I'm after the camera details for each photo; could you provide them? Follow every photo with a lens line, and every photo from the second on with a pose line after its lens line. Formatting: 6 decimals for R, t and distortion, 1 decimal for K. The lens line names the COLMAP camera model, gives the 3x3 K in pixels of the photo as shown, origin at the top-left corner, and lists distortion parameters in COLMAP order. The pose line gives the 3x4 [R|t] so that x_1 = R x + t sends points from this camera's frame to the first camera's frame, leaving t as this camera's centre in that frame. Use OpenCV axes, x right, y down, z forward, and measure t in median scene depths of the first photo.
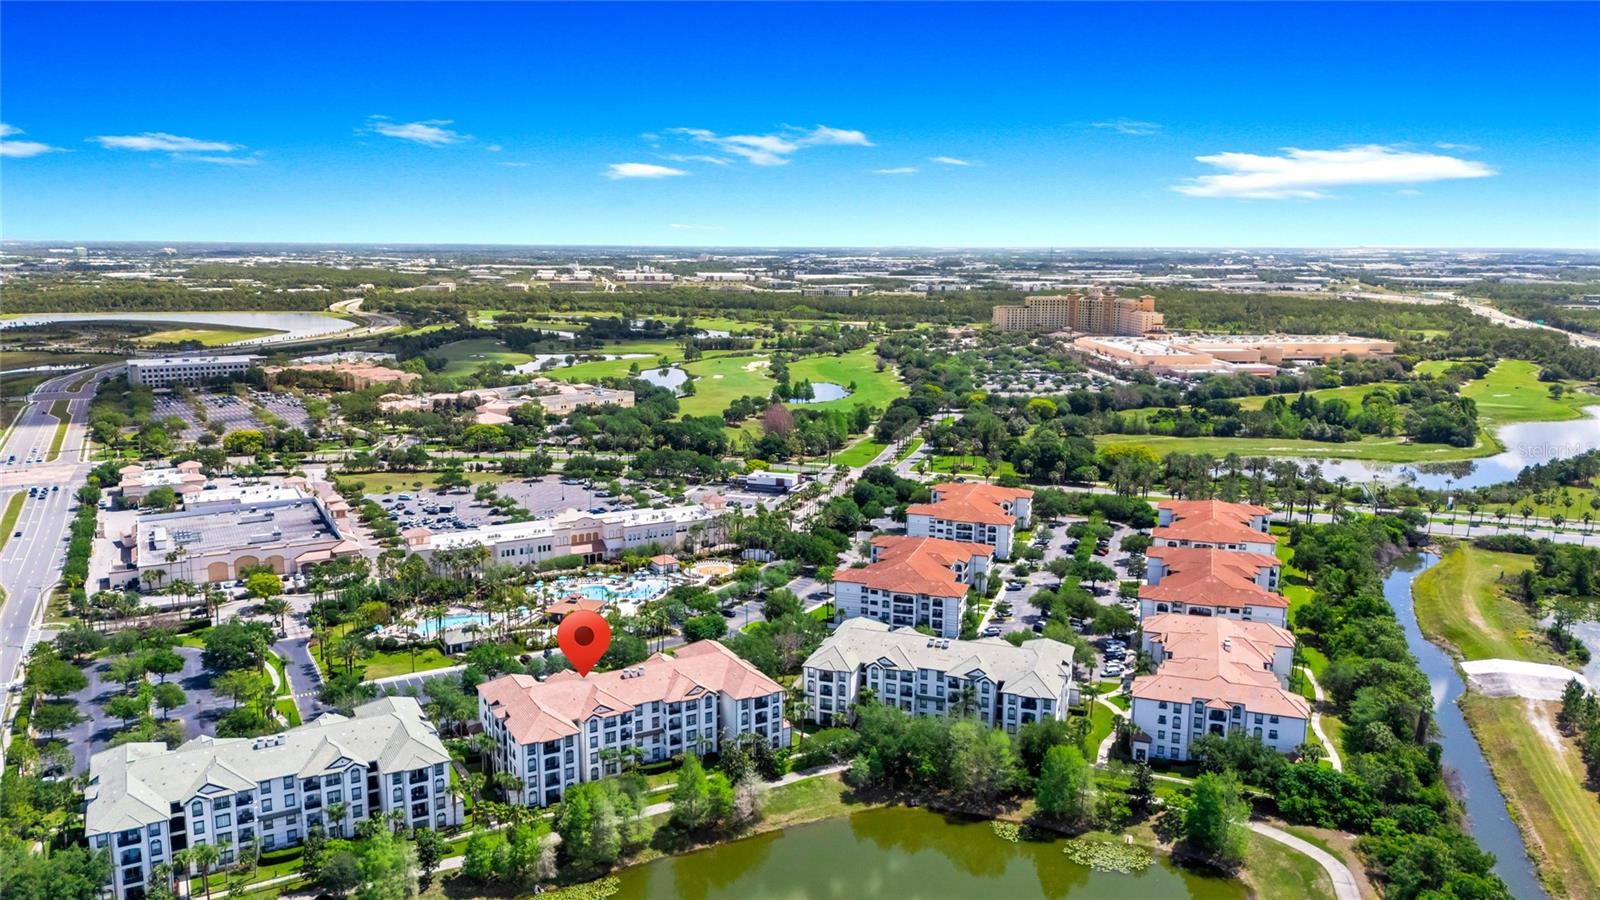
lens RADIAL K [[1168.7, 0, 803.0], [0, 1168.7, 445.6], [0, 0, 1]] dist [0.078453, -0.079588]
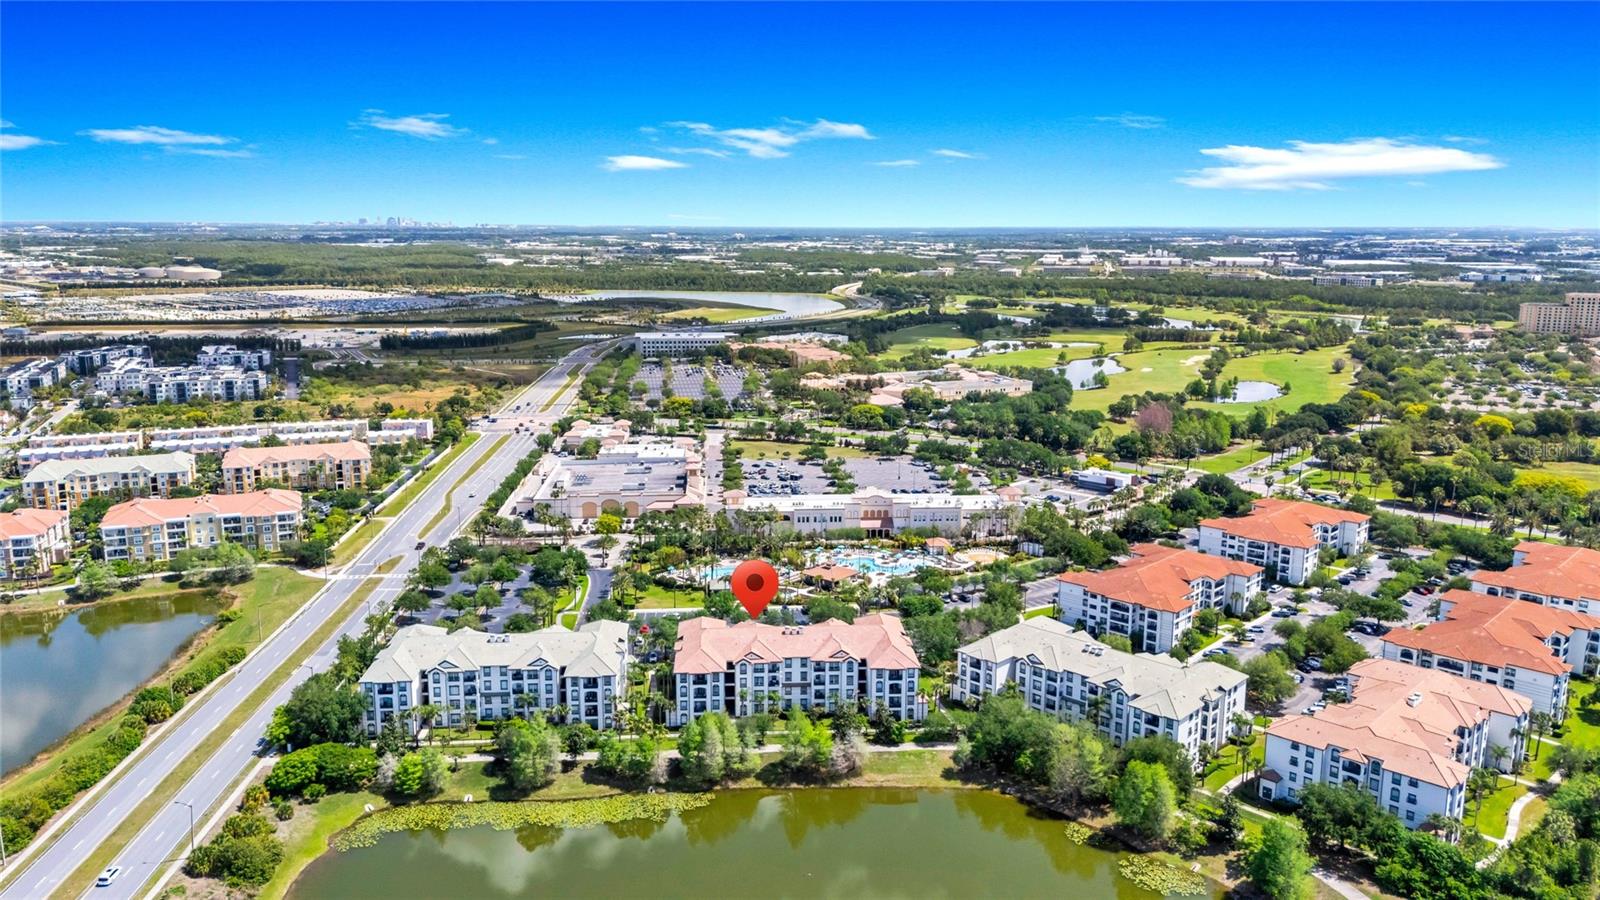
lens RADIAL K [[1168.7, 0, 805.6], [0, 1168.7, 444.4], [0, 0, 1]] dist [0.078453, -0.079588]
pose [[0.905542, 0.077464, -0.417124, 0.197336], [-0.071722, 0.996990, 0.029448, -0.013318], [0.418150, 0.003250, 0.908372, -0.019035]]
